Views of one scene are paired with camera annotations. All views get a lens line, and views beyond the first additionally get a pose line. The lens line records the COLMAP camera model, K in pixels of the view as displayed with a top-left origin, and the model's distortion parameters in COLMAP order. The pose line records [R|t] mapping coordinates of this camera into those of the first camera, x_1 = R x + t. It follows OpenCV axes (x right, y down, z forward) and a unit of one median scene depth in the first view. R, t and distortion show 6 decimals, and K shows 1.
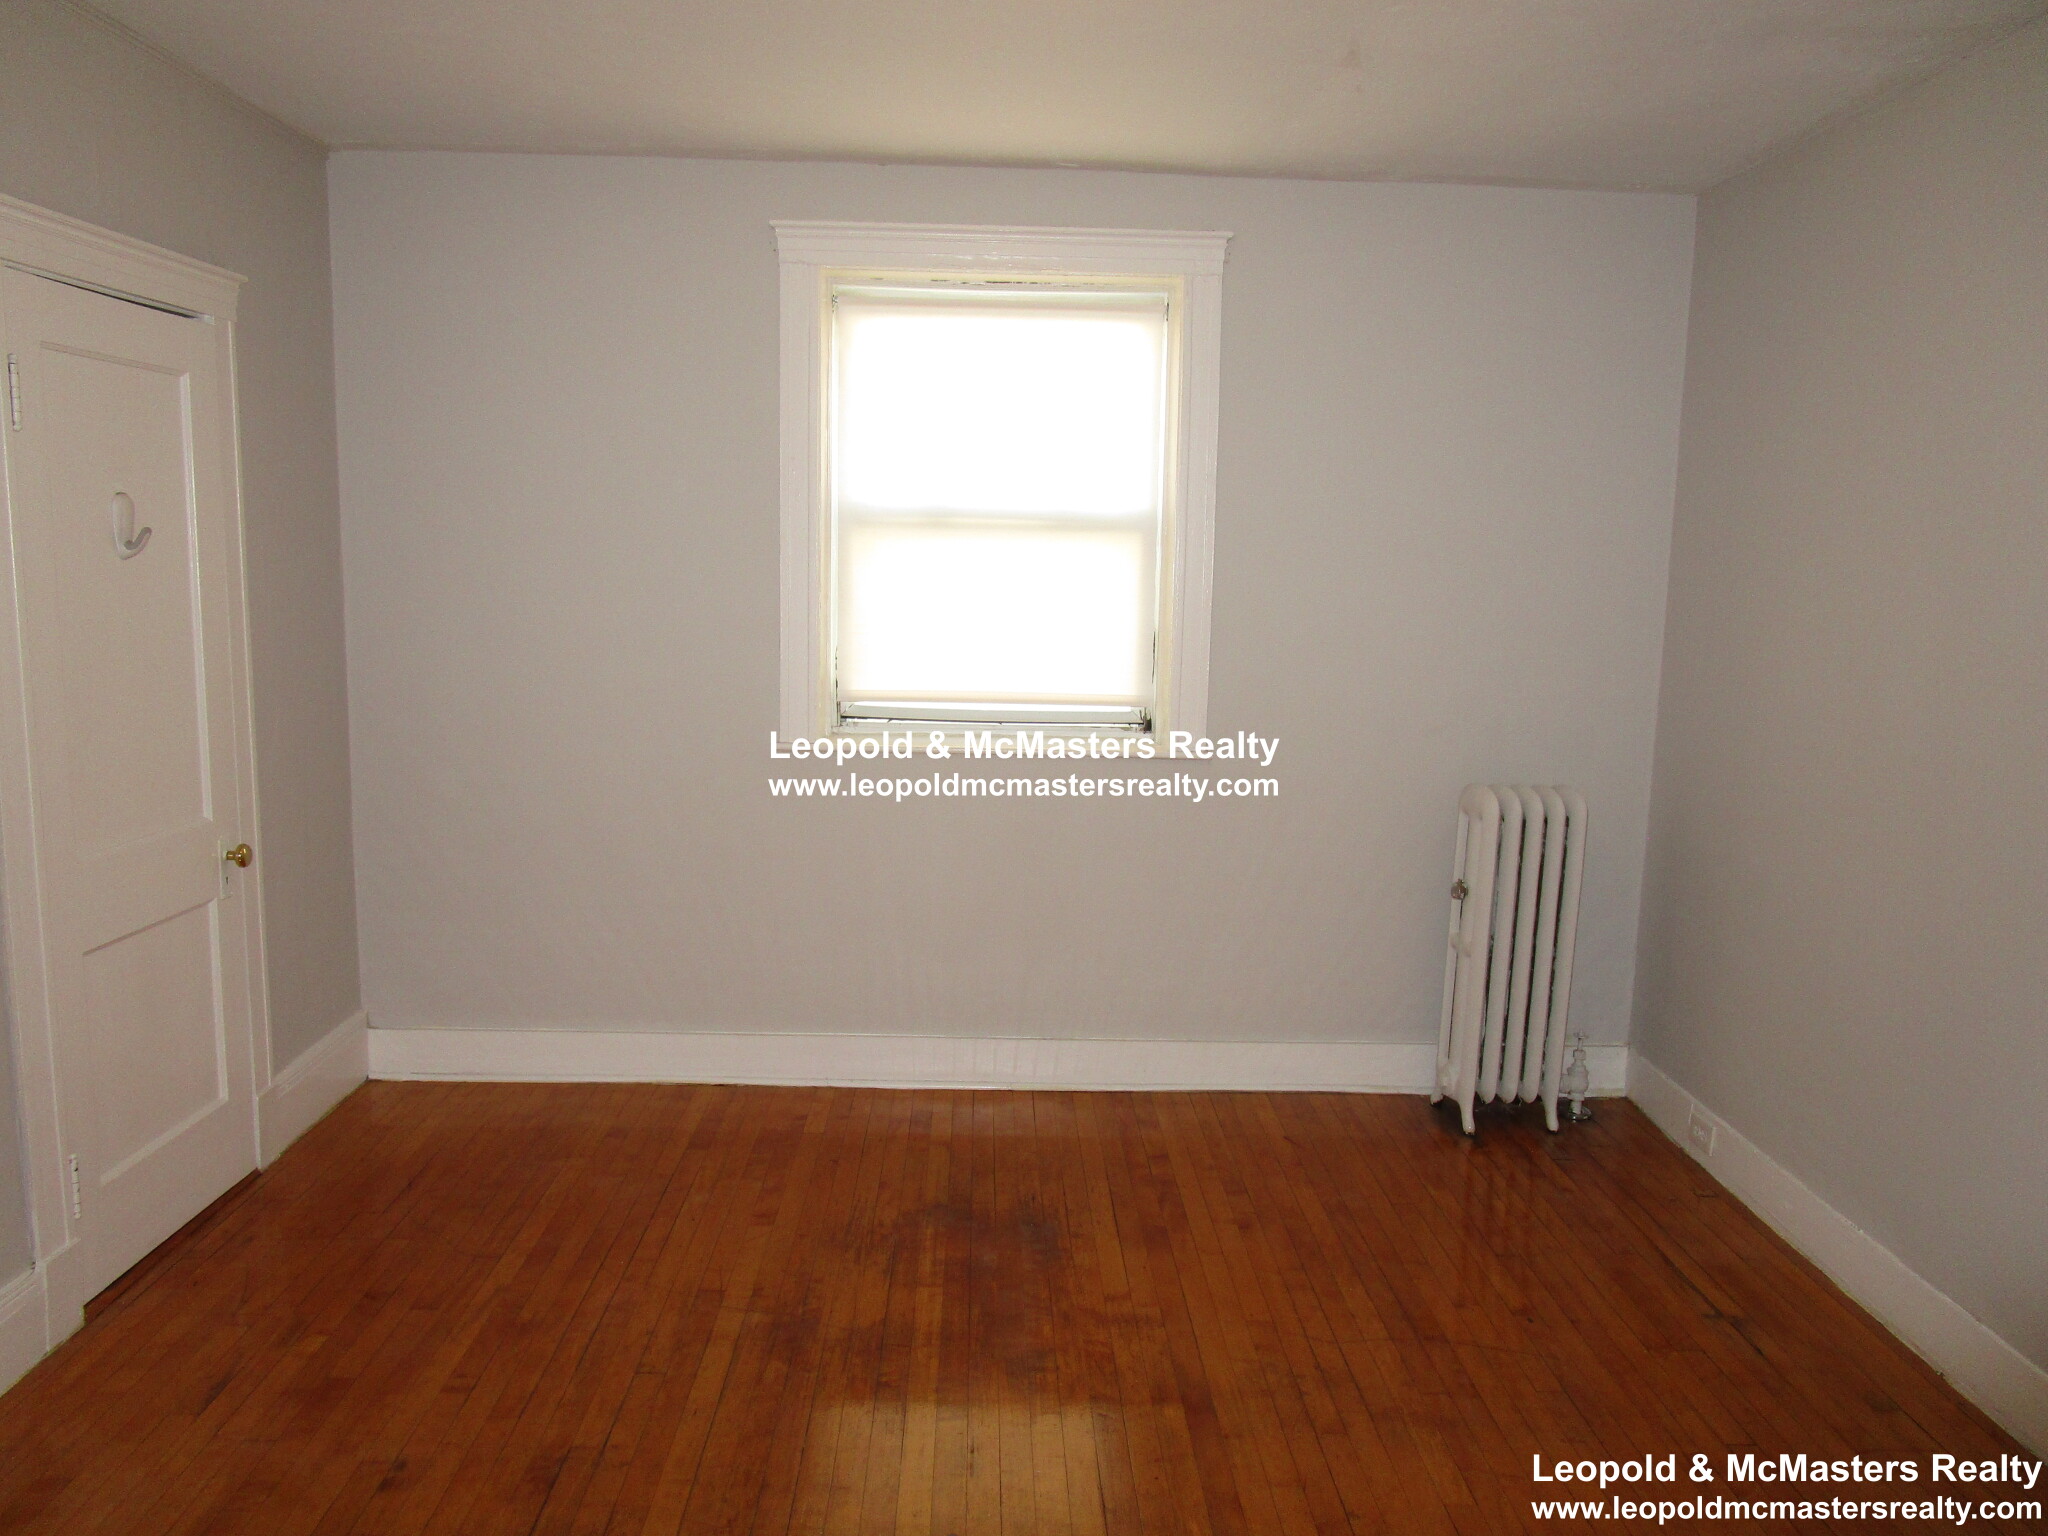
lens RADIAL K [[1572.7, 0, 1021.6], [0, 1572.7, 762.2], [0, 0, 1]] dist [-0.008920, 0.009947]
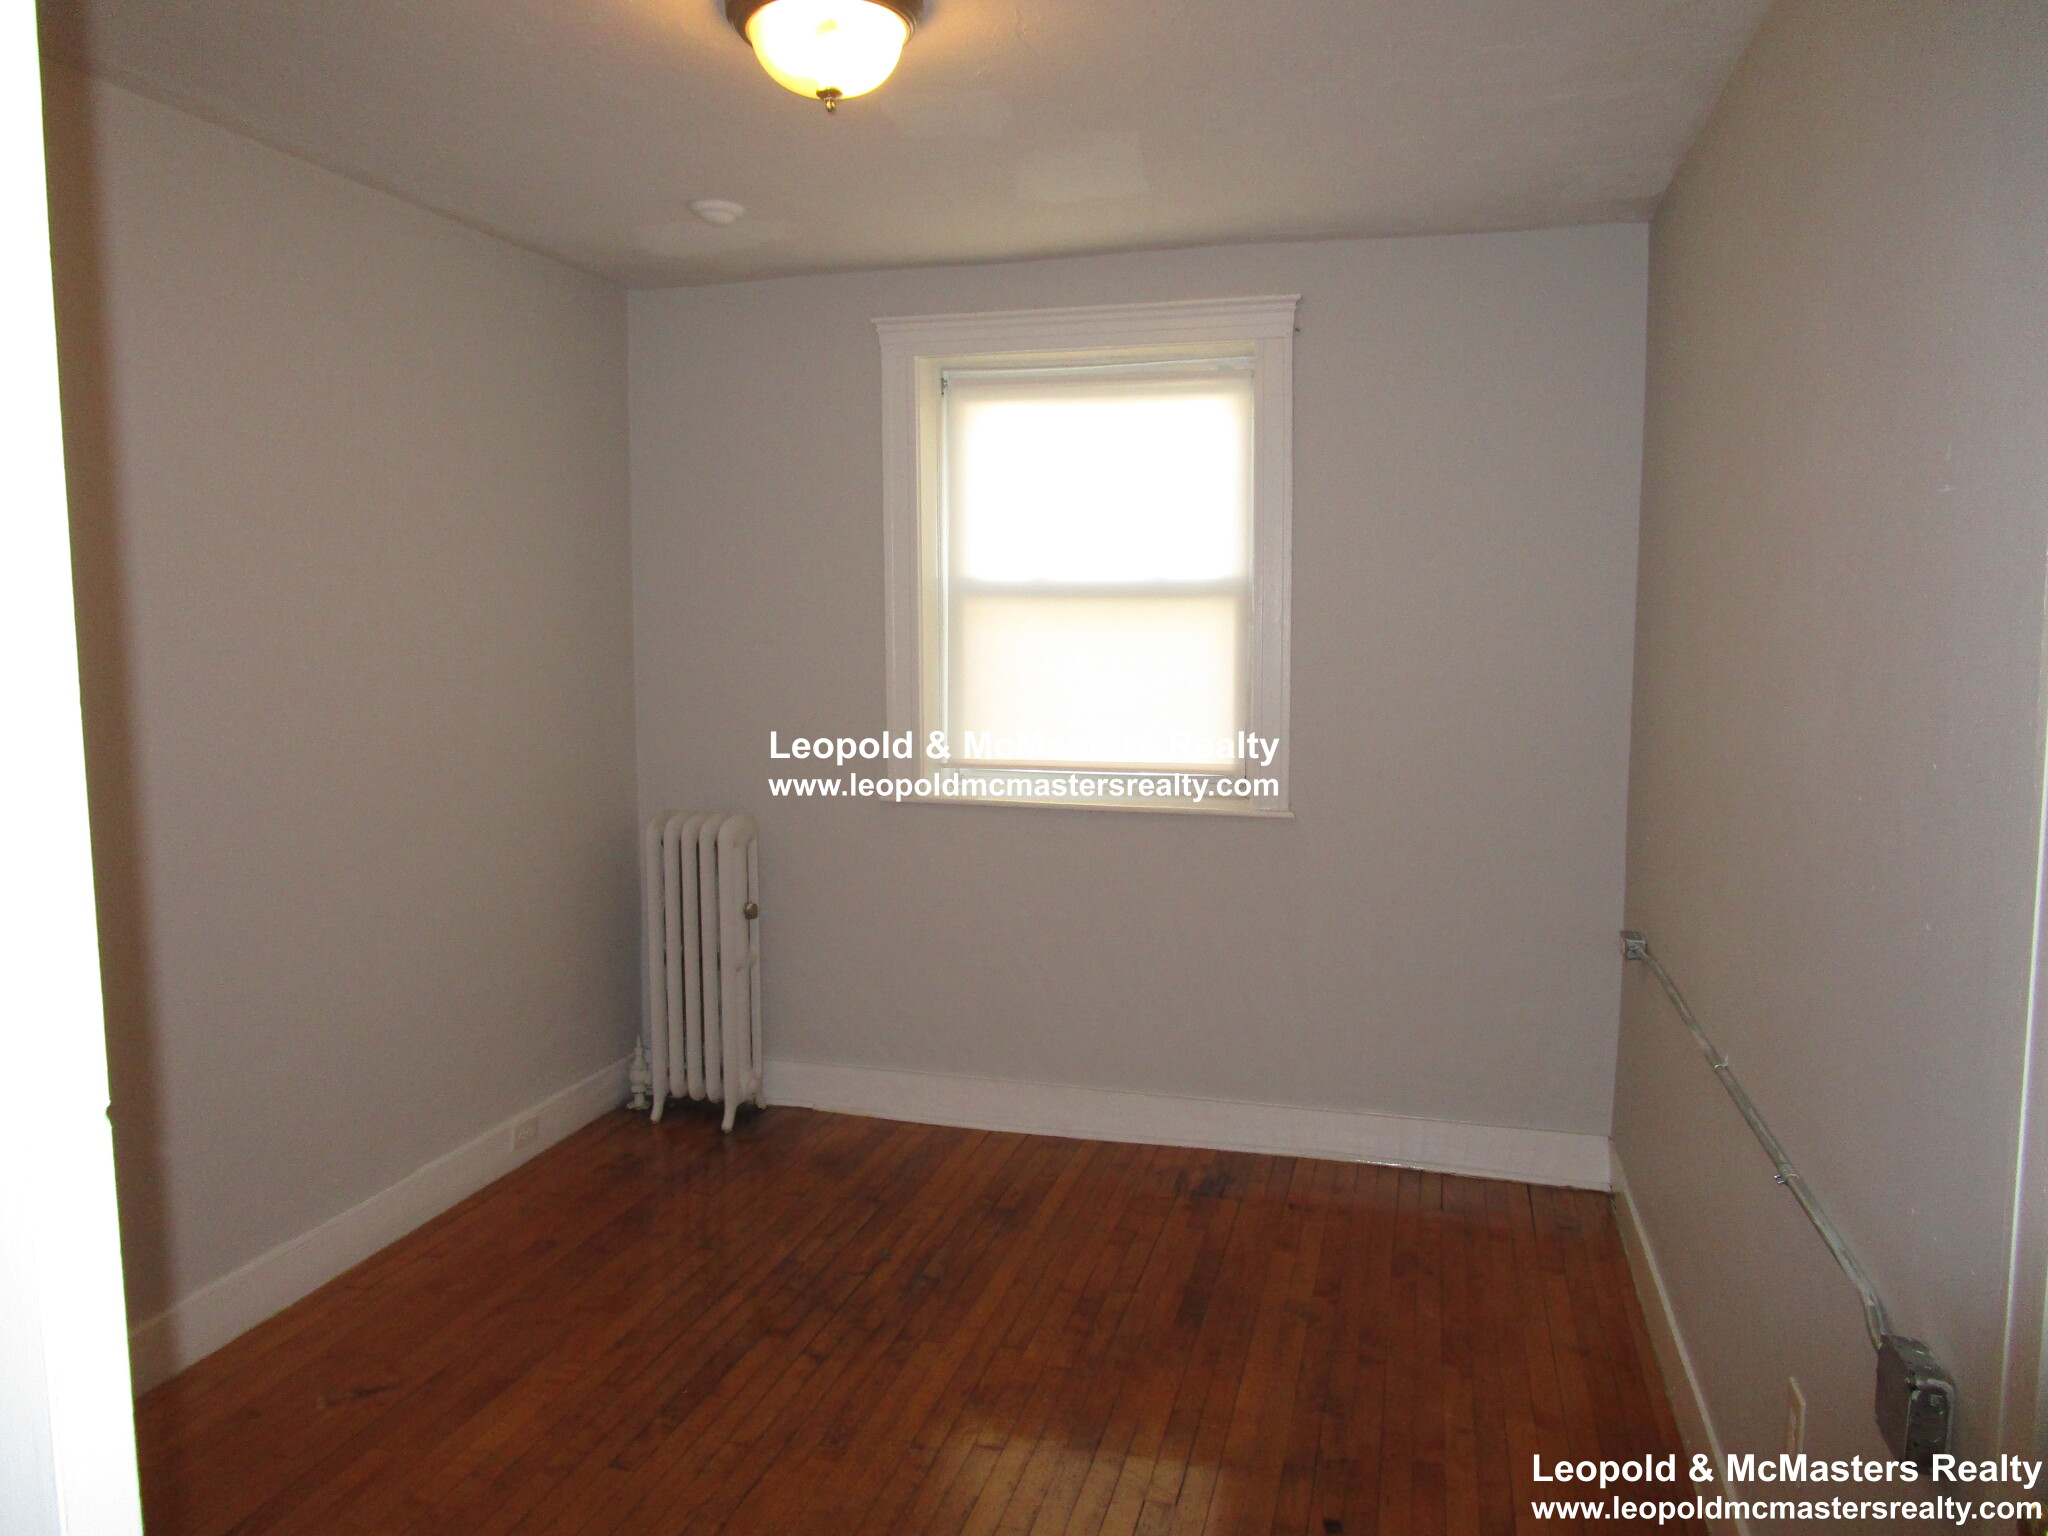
lens RADIAL K [[1572.7, 0, 1036.3], [0, 1572.7, 767.9], [0, 0, 1]] dist [-0.008920, 0.009947]
pose [[0.950942, 0.009688, -0.309218, 0.184057], [-0.022117, 0.999081, -0.036715, 0.003836], [0.308578, 0.041753, 0.950282, 0.003105]]
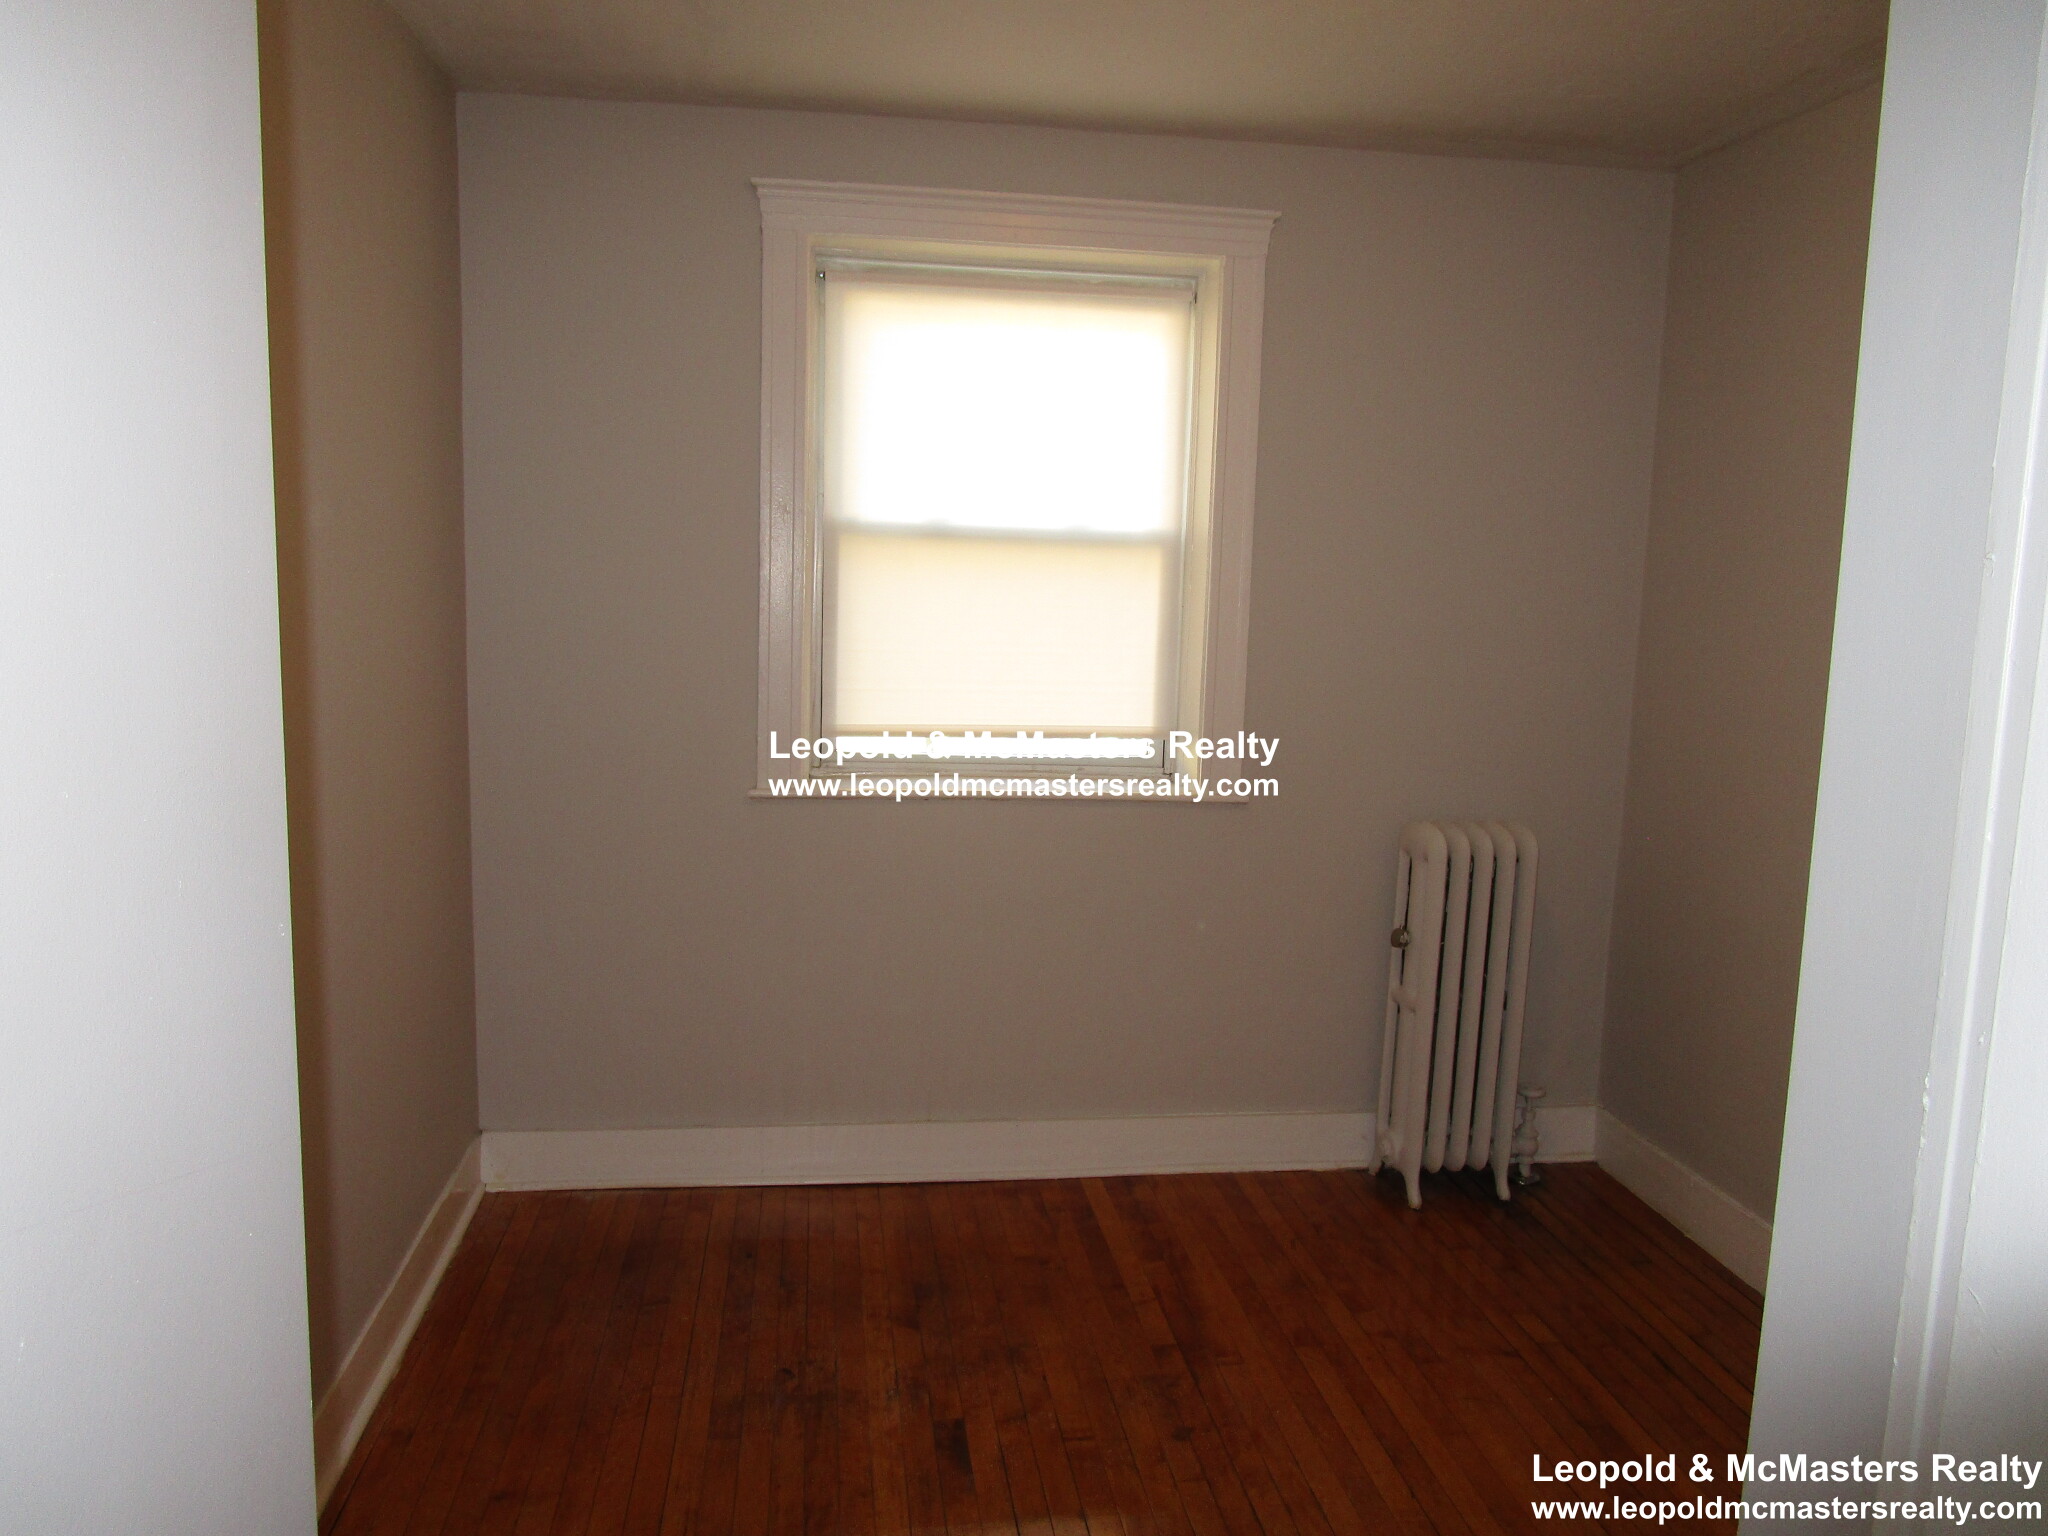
lens RADIAL K [[1807.4, 0, 1004.5], [0, 1807.4, 806.8], [0, 0, 1]] dist [0.046255, -0.002212]
pose [[0.988892, -0.015372, 0.147840, -0.110853], [0.014934, 0.999880, 0.004069, -0.002340], [-0.147884, -0.001816, 0.989003, -0.001651]]
